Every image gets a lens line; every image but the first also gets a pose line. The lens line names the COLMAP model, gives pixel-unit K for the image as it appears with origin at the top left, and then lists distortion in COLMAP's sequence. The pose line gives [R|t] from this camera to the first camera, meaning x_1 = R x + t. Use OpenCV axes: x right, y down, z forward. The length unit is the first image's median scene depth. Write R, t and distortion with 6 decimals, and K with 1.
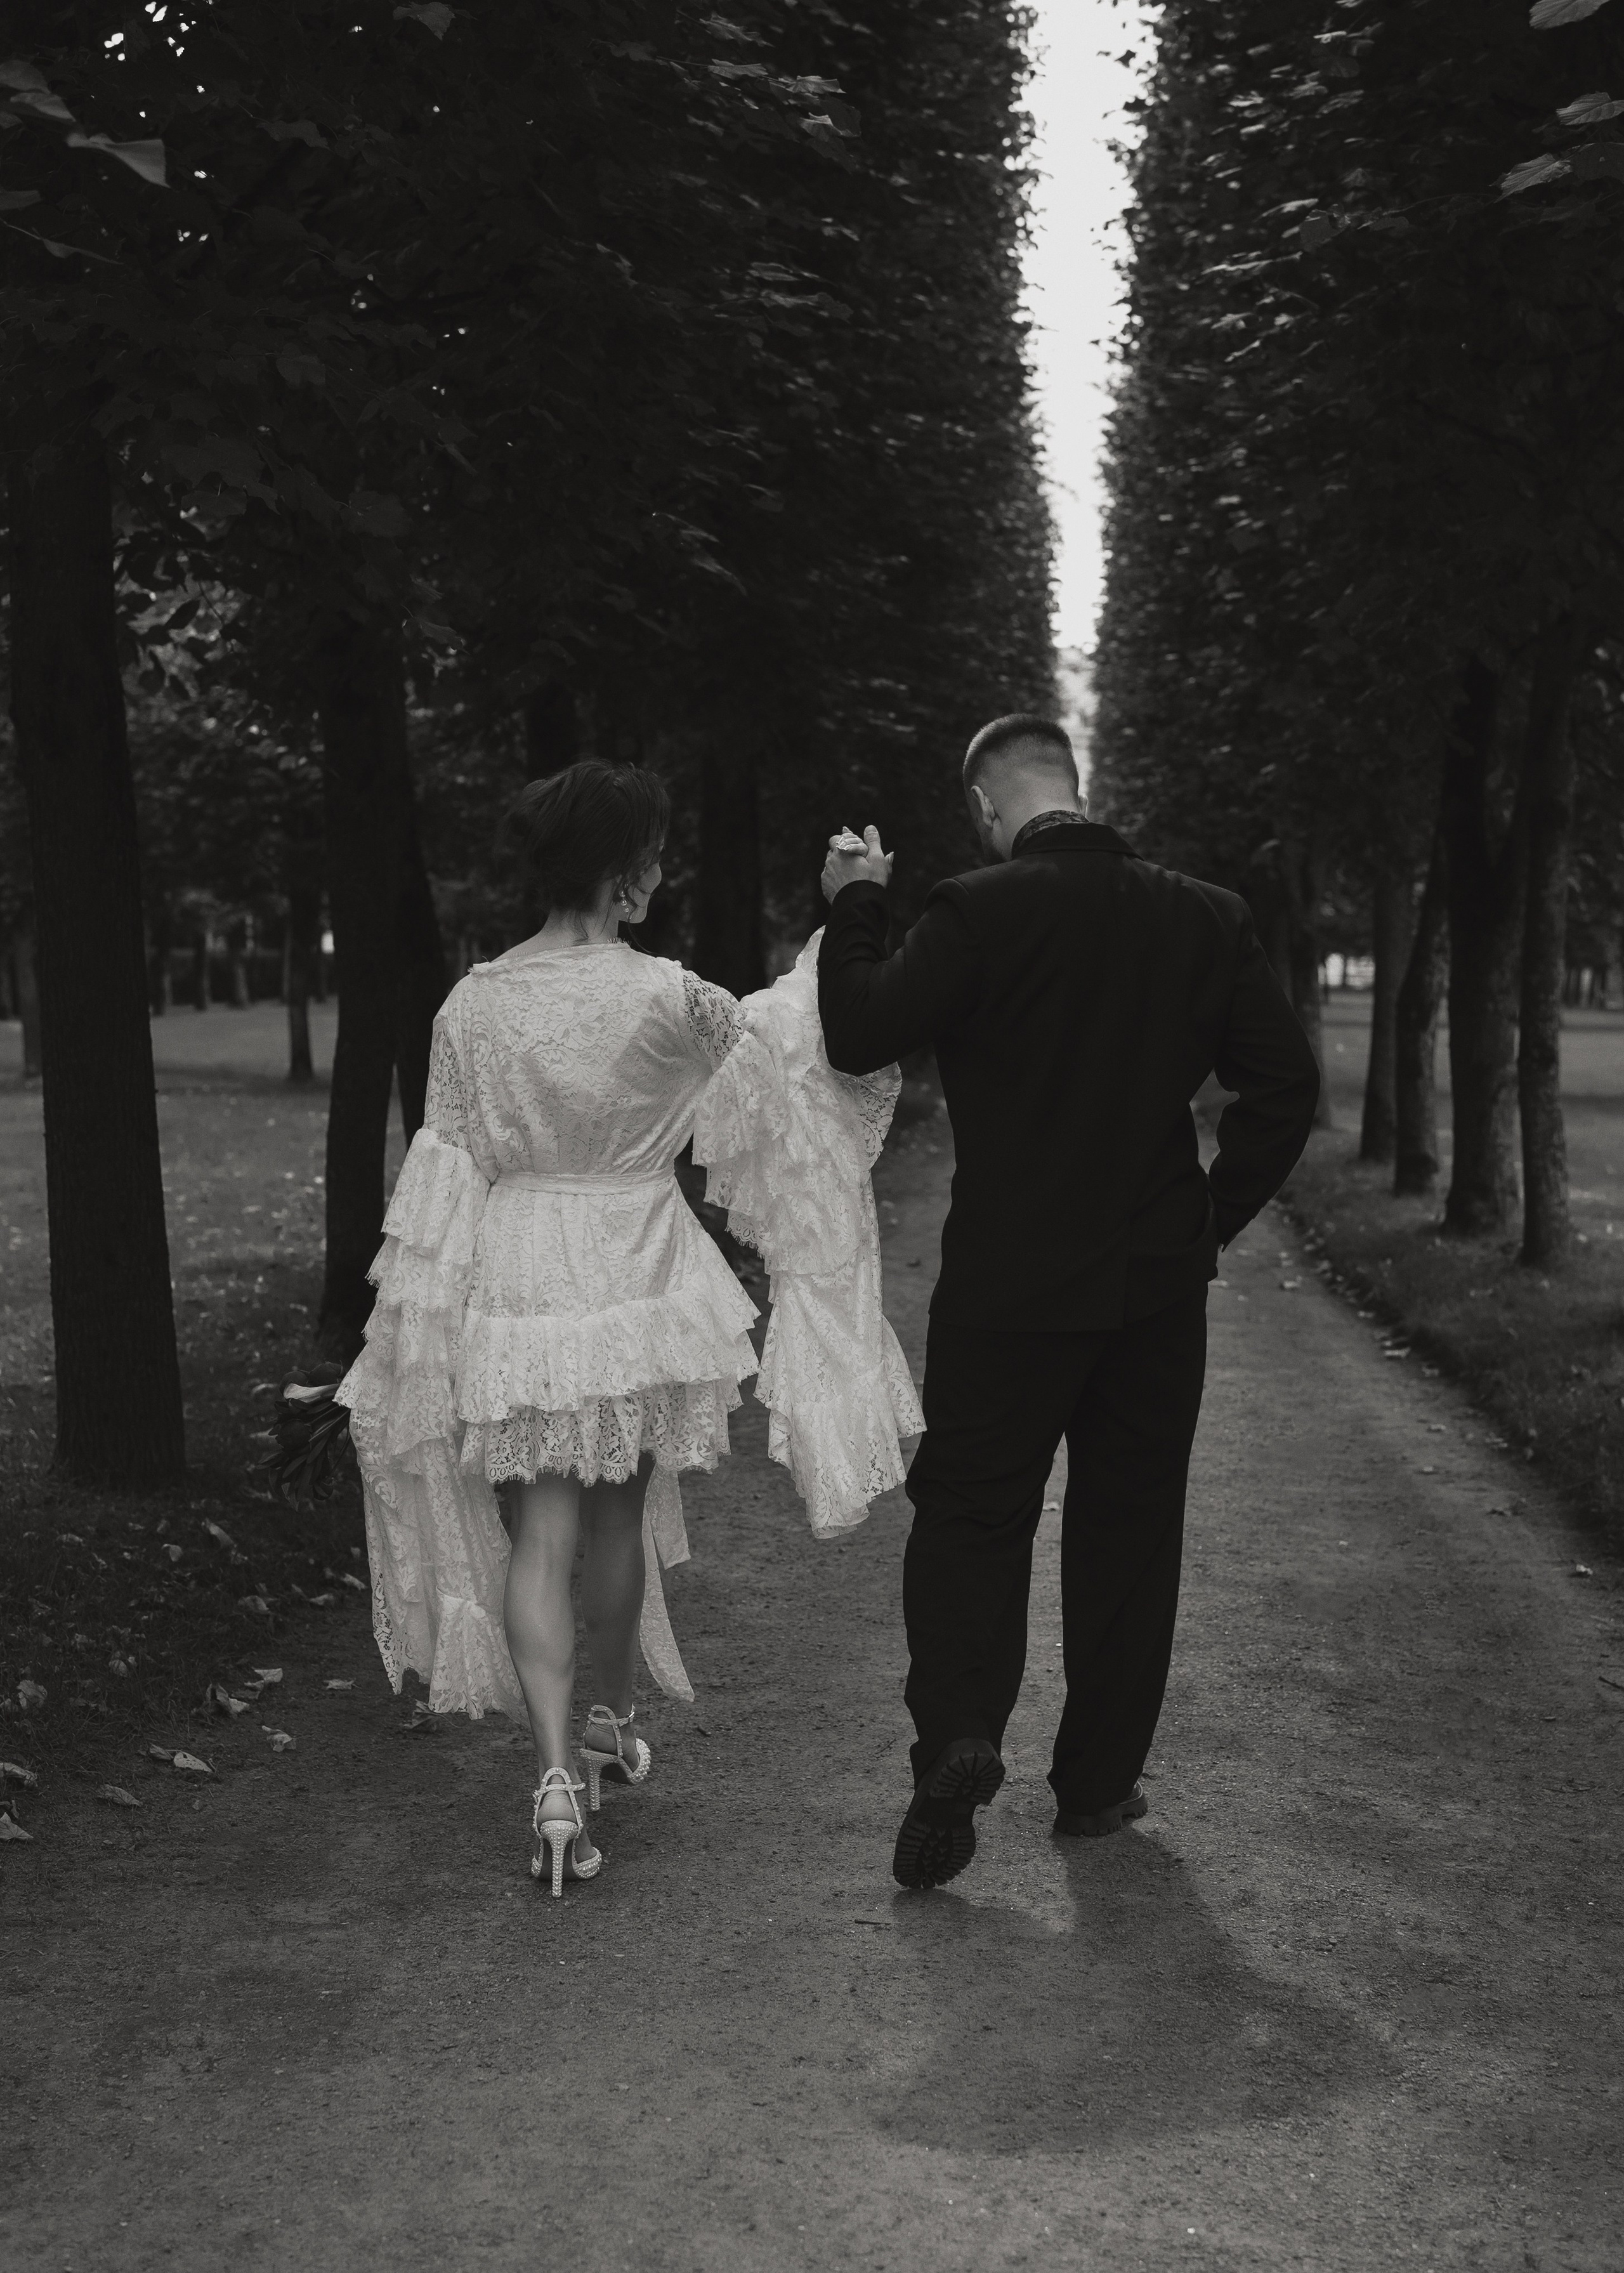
lens RADIAL K [[3782.1, 0, 799.9], [0, 3782.1, 1188.2], [0, 0, 1]] dist [0.058375, 0.000000]
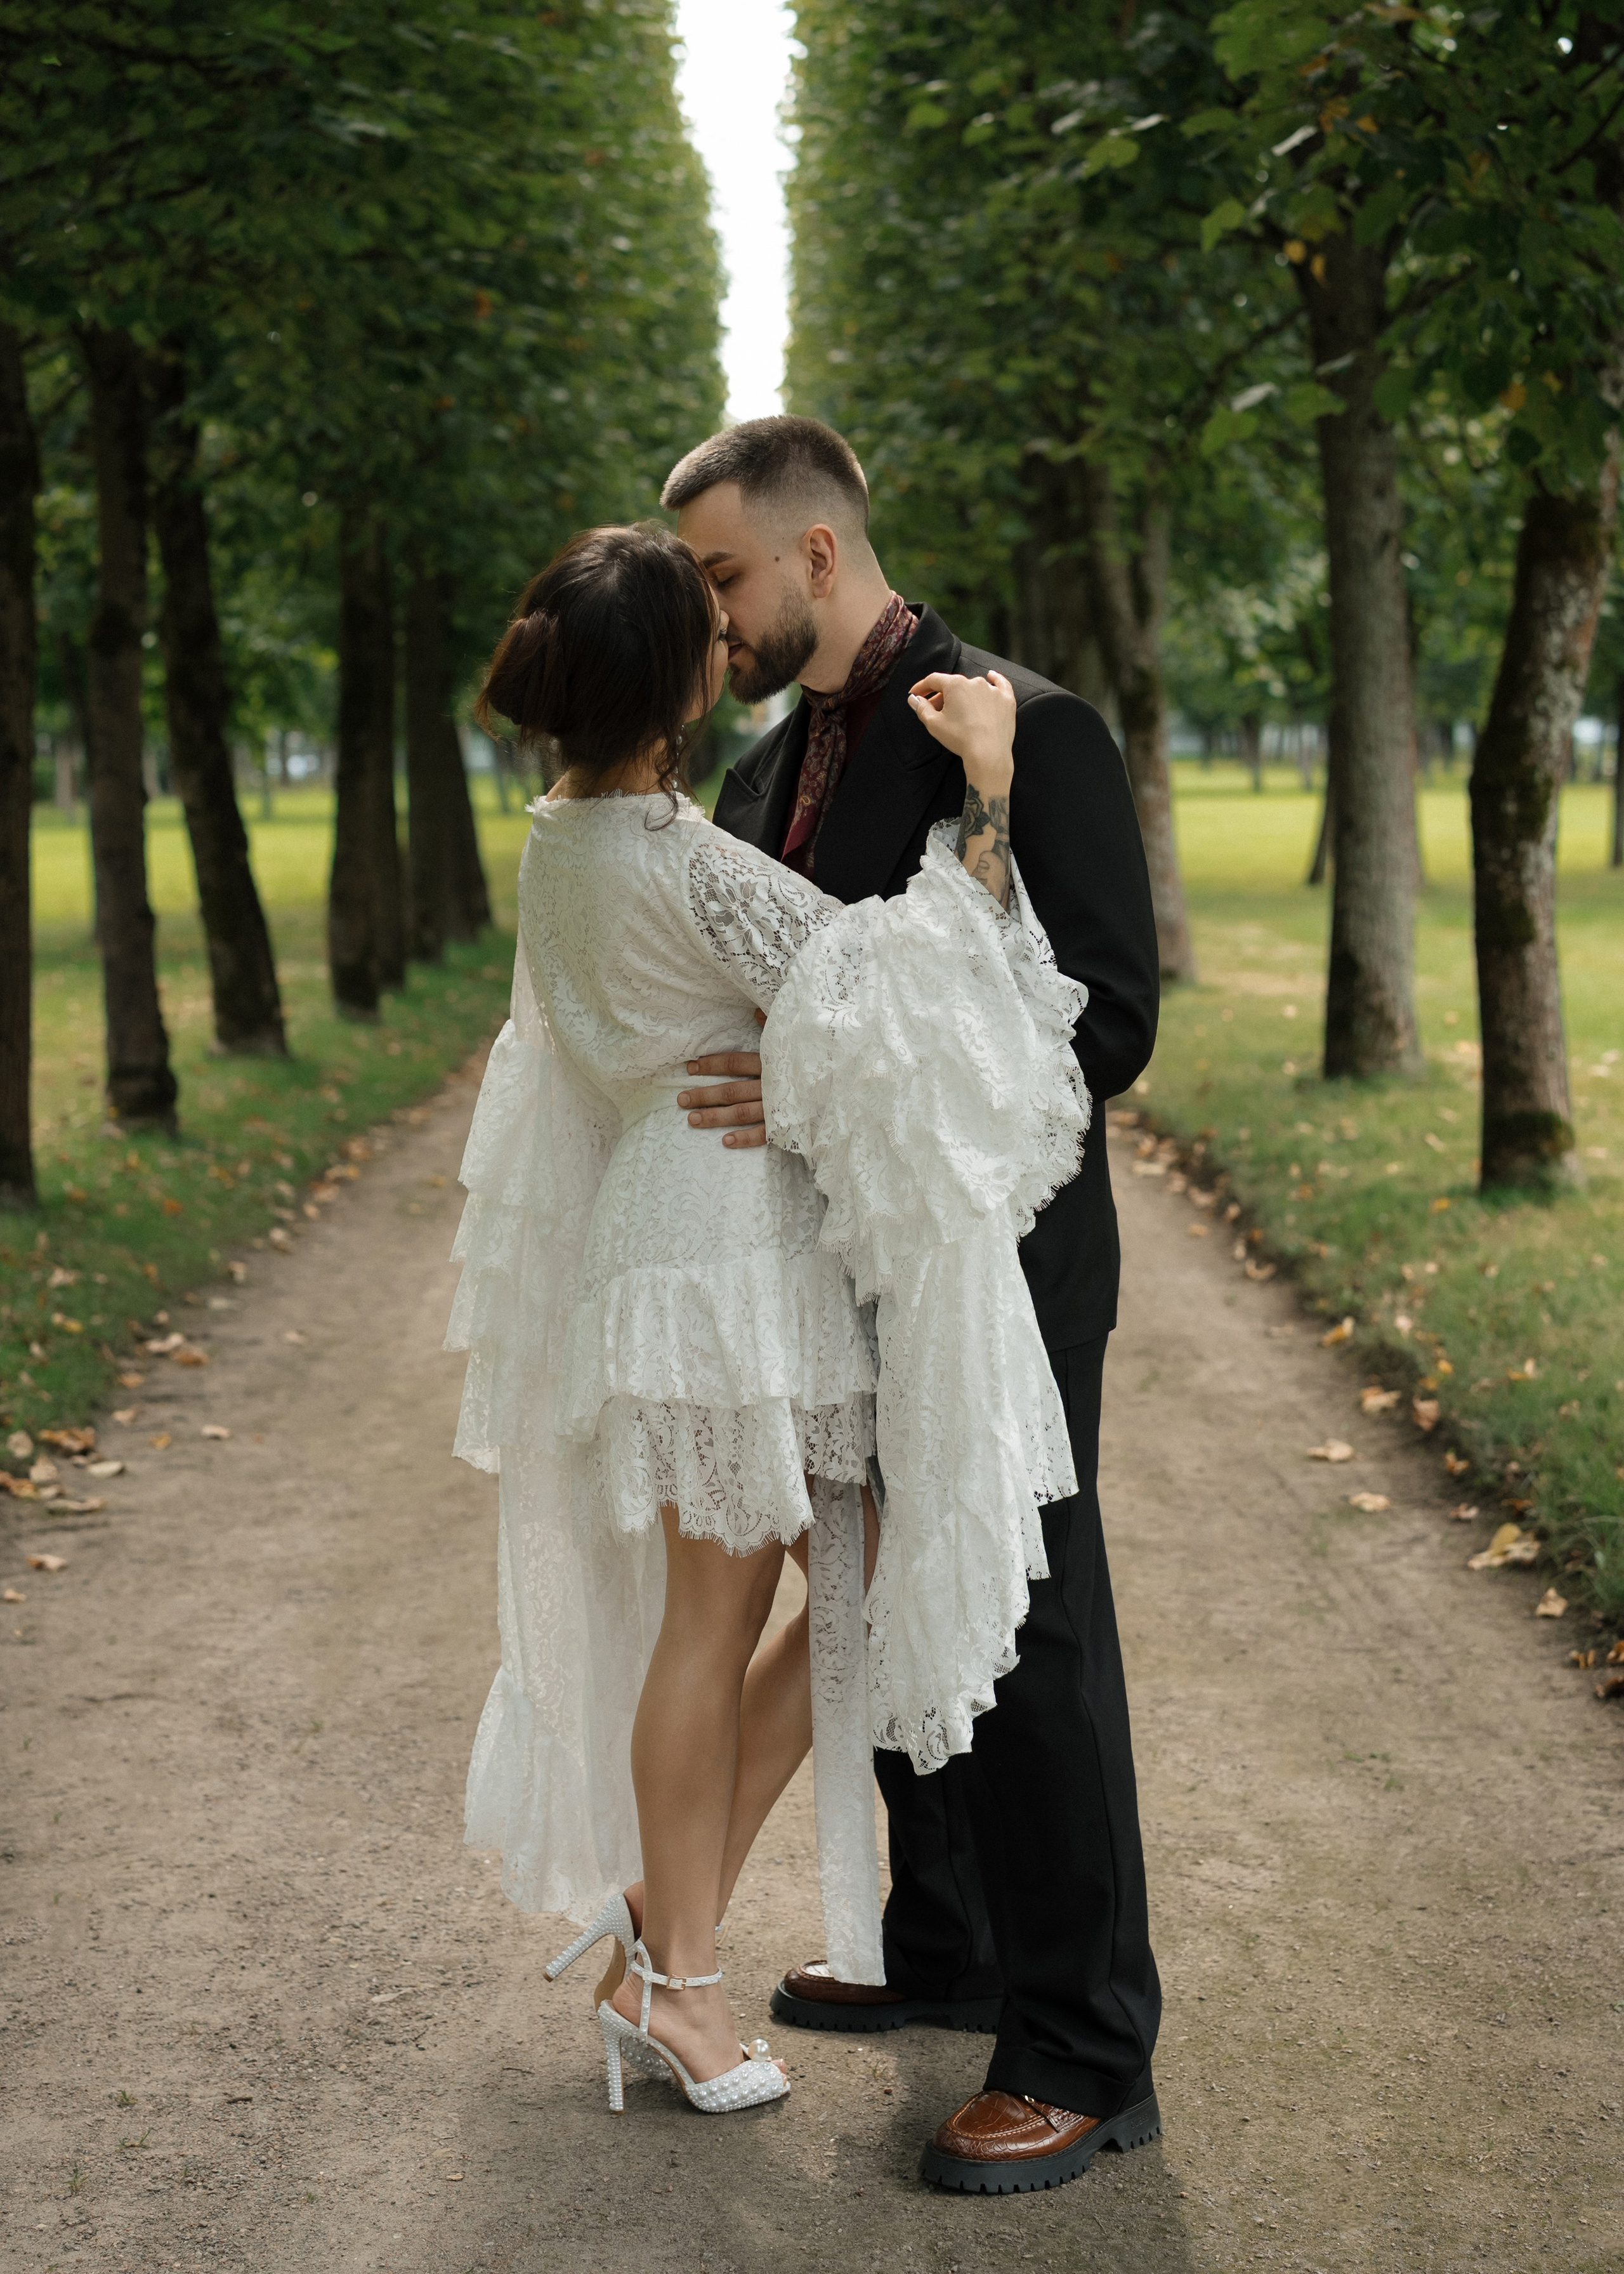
lens RADIAL K [[3783.5, 0, 808.2], [0, 3783.5, 1140.7], [0, 0, 1]] dist [0.058375, 0.000000]
pose [[0.995548, -0.057478, 0.074705, 0.599166], [0.054191, 0.997502, 0.045308, -0.468414], [-0.077122, -0.041058, 0.996176, 8.350689]]
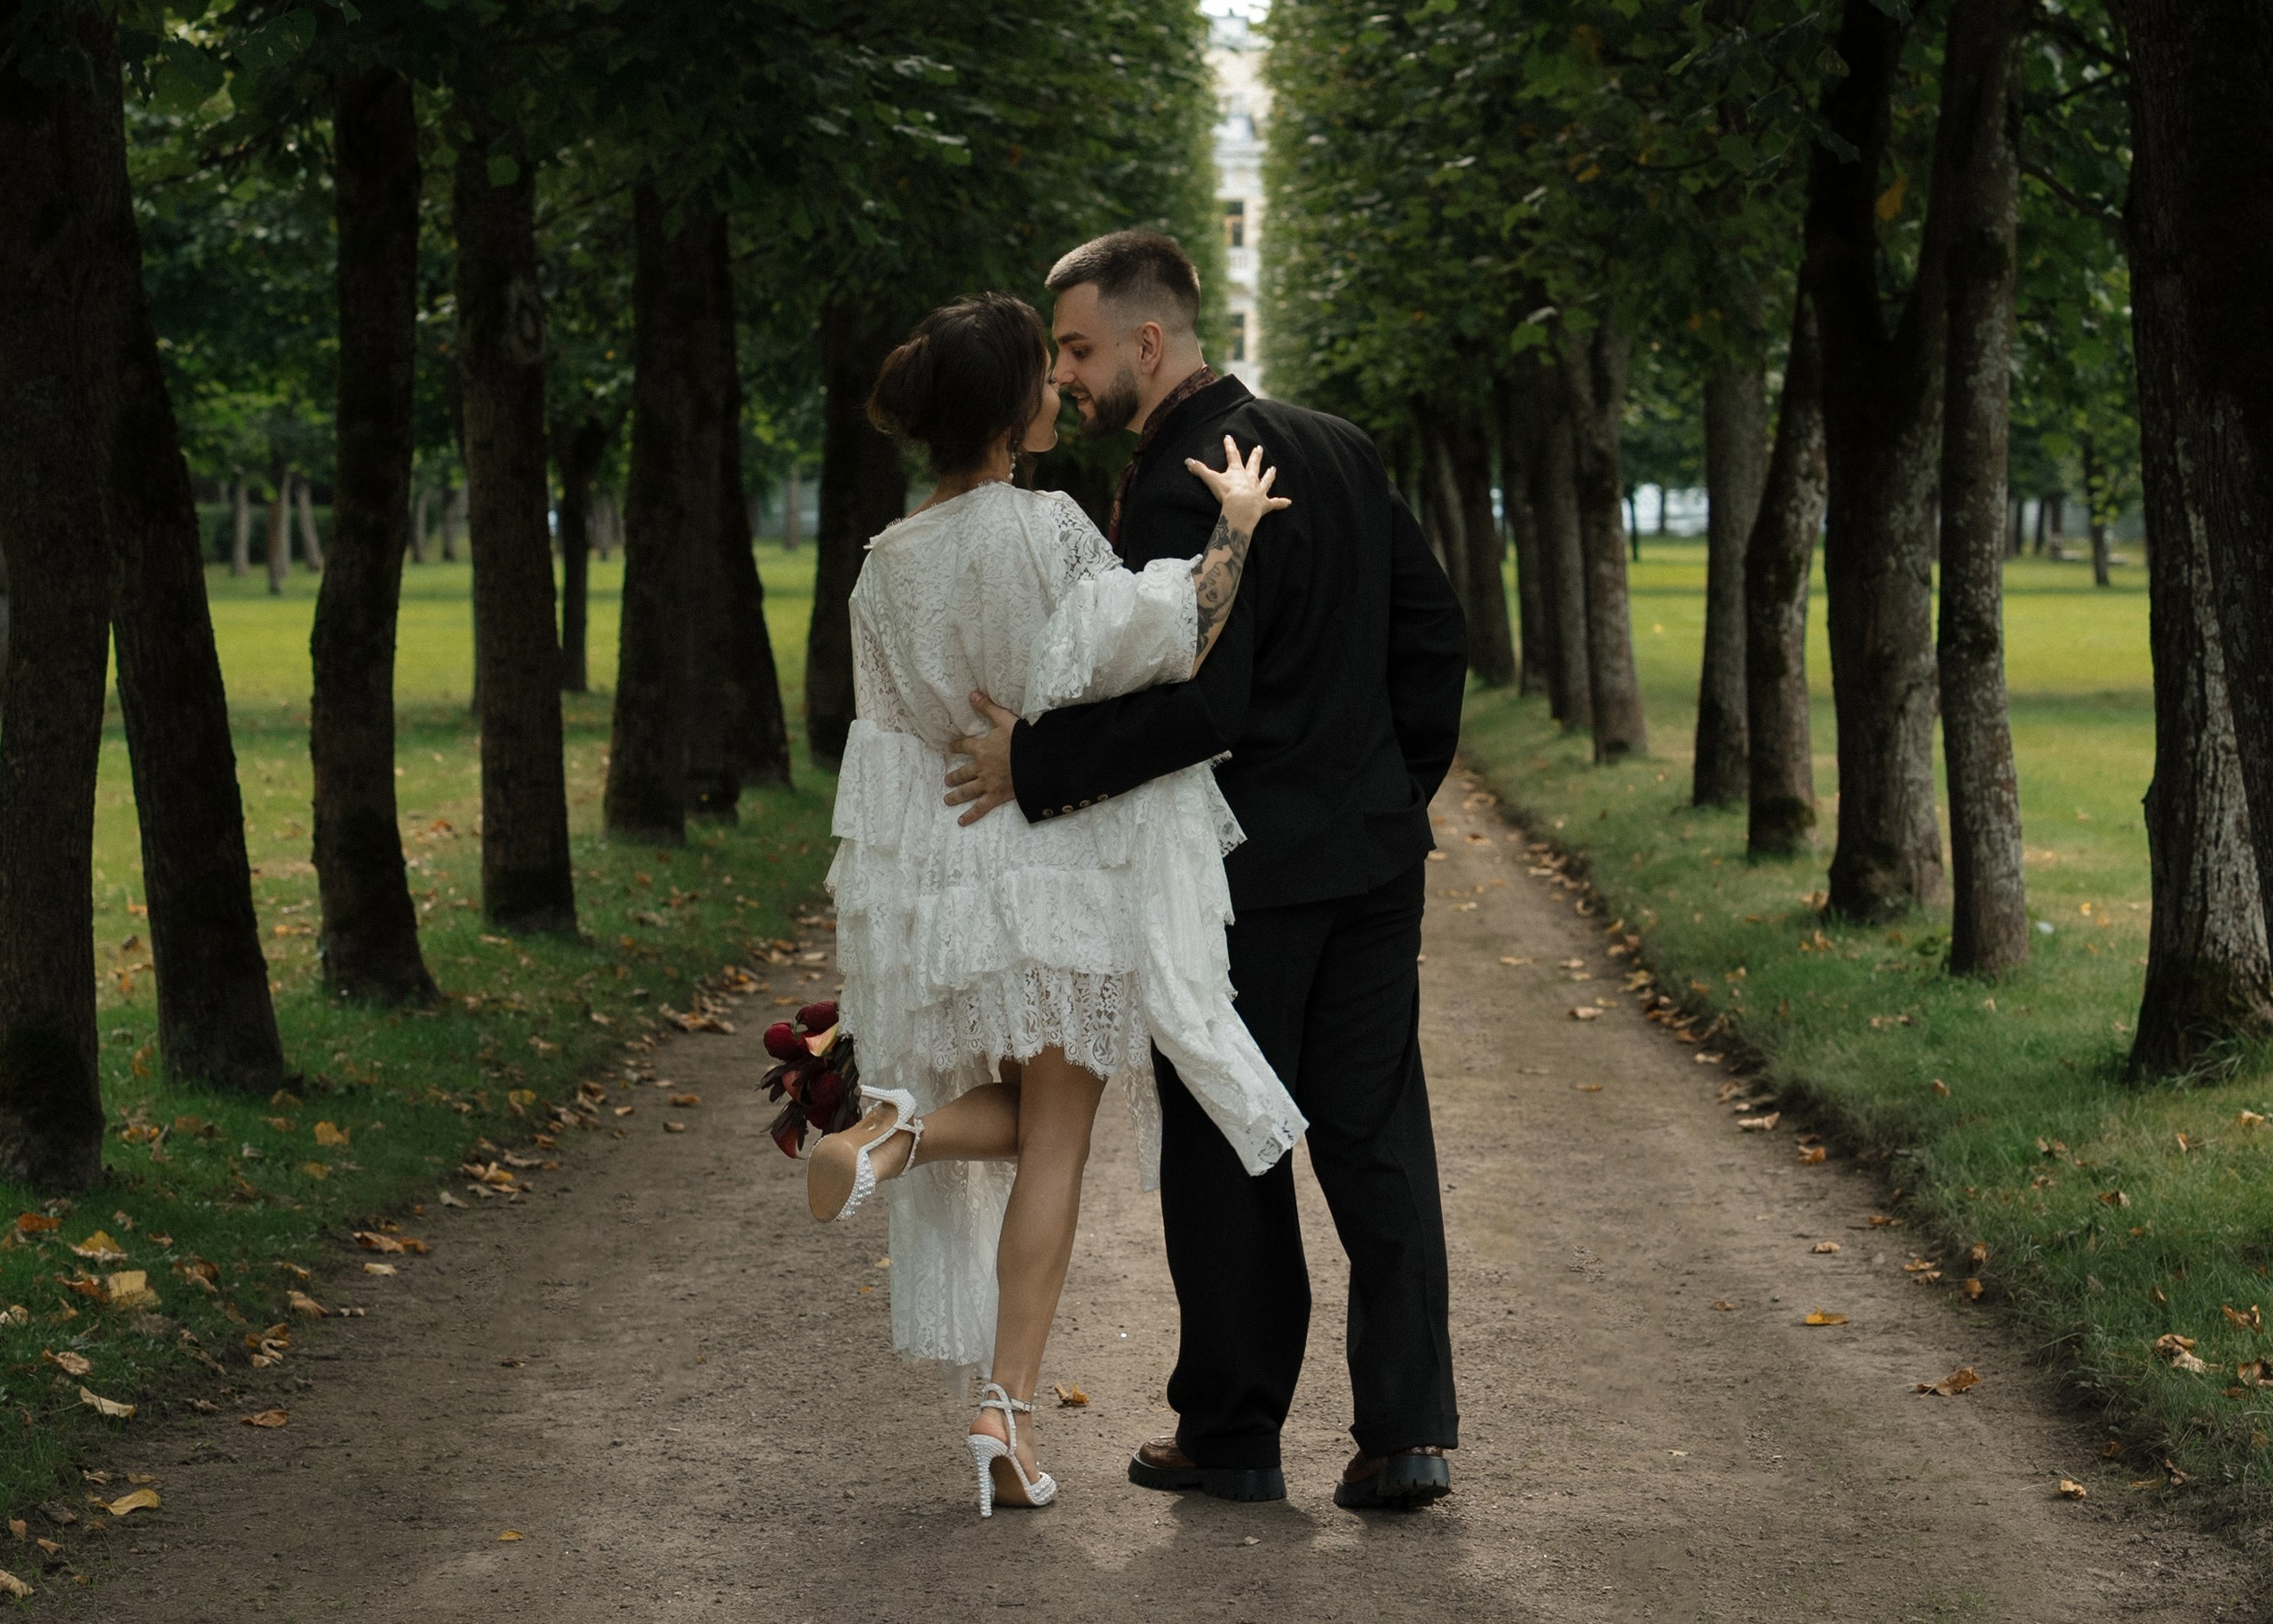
lens RADIAL K [[5875.3, 0, 1139.8], [0, 5875.3, 815.0], [0, 0, 1]] dist [0.046616, 0.000000]
pose [[0.998364, -0.021652, 0.052928, 0.004317], [0.022049, 0.999733, -0.006936, -0.001854], [-0.052763, 0.008092, 0.998574, 0.028626]]
